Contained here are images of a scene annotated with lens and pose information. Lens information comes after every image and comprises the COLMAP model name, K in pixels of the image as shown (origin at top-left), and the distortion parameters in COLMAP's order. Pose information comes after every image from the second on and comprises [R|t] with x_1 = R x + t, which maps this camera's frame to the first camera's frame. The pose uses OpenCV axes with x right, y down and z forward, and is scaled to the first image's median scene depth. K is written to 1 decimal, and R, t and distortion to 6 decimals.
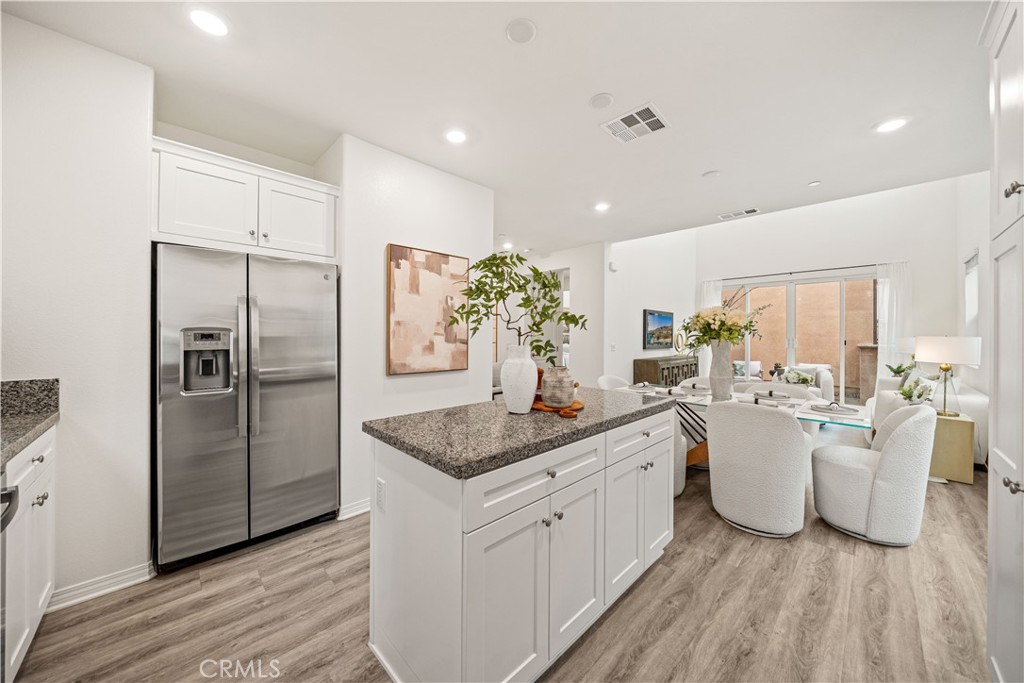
lens RADIAL K [[354.9, 0, 509.2], [0, 354.9, 336.8], [0, 0, 1]] dist [-0.000736, -0.000810]
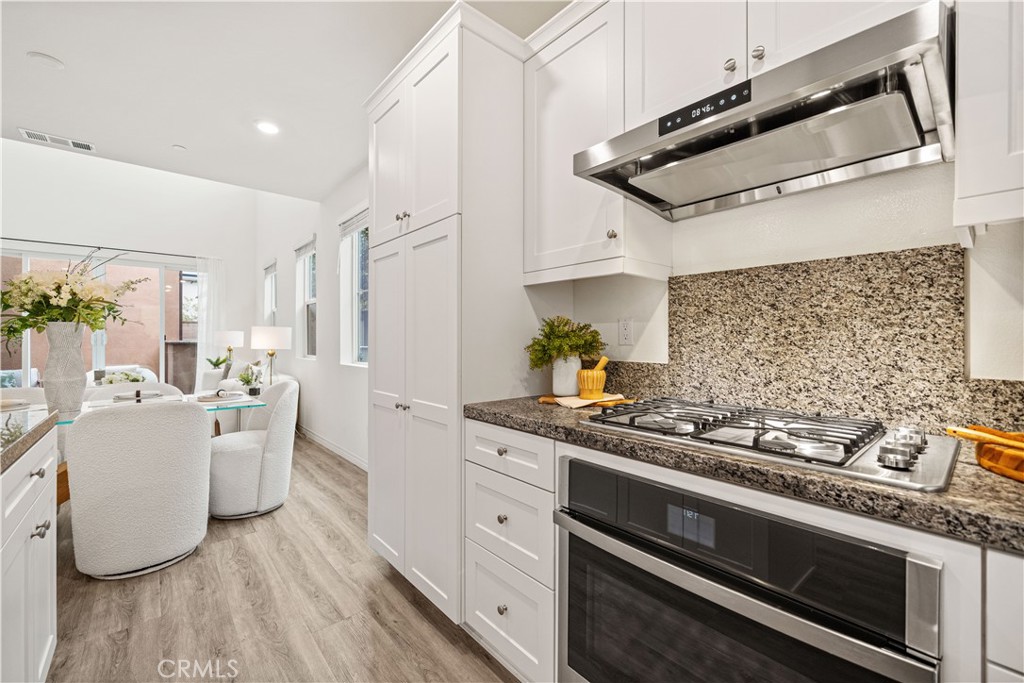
lens RADIAL K [[416.9, 0, 509.4], [0, 416.9, 339.6], [0, 0, 1]] dist [-0.003639, -0.000498]
pose [[0.058964, -0.007959, 0.998228, -0.163908], [0.003279, 0.999964, 0.007780, 0.048264], [-0.998255, 0.002815, 0.058988, 0.177151]]
